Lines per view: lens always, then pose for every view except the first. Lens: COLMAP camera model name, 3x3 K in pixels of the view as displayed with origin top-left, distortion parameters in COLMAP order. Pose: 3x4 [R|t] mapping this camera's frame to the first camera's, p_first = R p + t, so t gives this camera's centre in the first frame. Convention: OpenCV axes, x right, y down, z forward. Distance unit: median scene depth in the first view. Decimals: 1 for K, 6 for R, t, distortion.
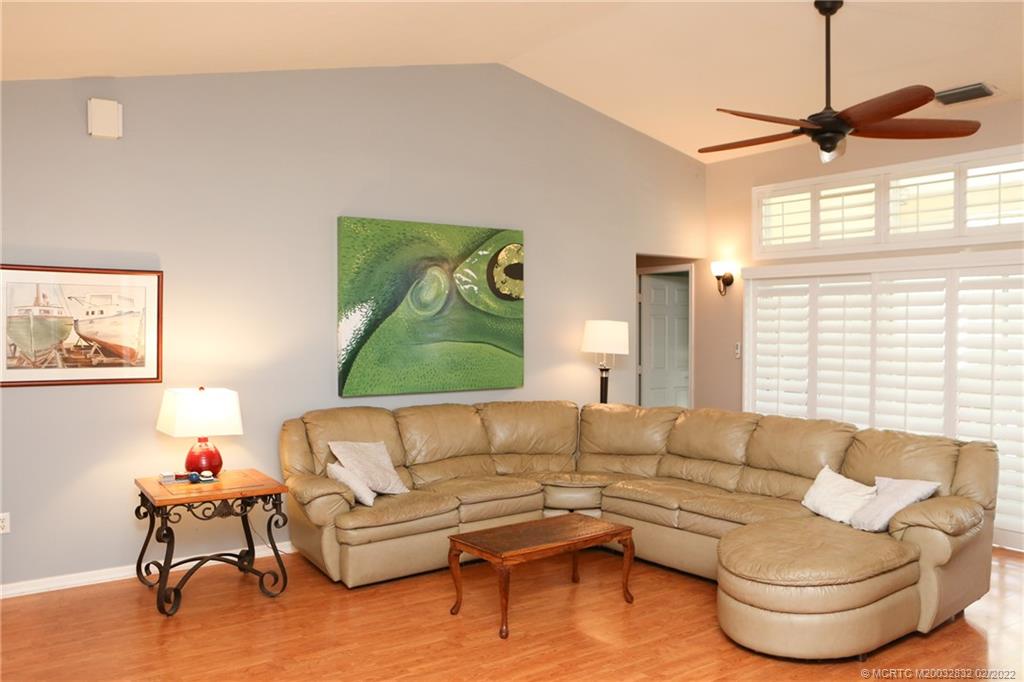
lens RADIAL K [[838.5, 0, 512.9], [0, 838.5, 338.7], [0, 0, 1]] dist [-0.043585, 0.067936]
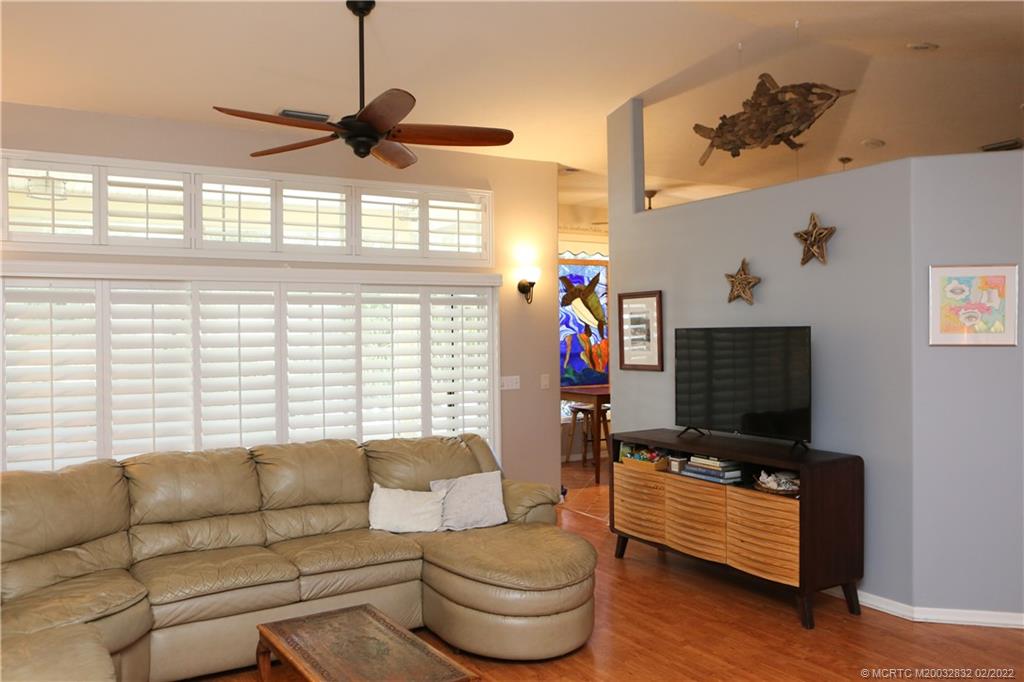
lens RADIAL K [[838.5, 0, 508.9], [0, 838.5, 339.8], [0, 0, 1]] dist [-0.043585, 0.067936]
pose [[0.088358, -0.008193, 0.996055, -0.476572], [0.029354, 0.999553, 0.005617, -0.011087], [-0.995656, 0.028742, 0.088559, 0.631830]]
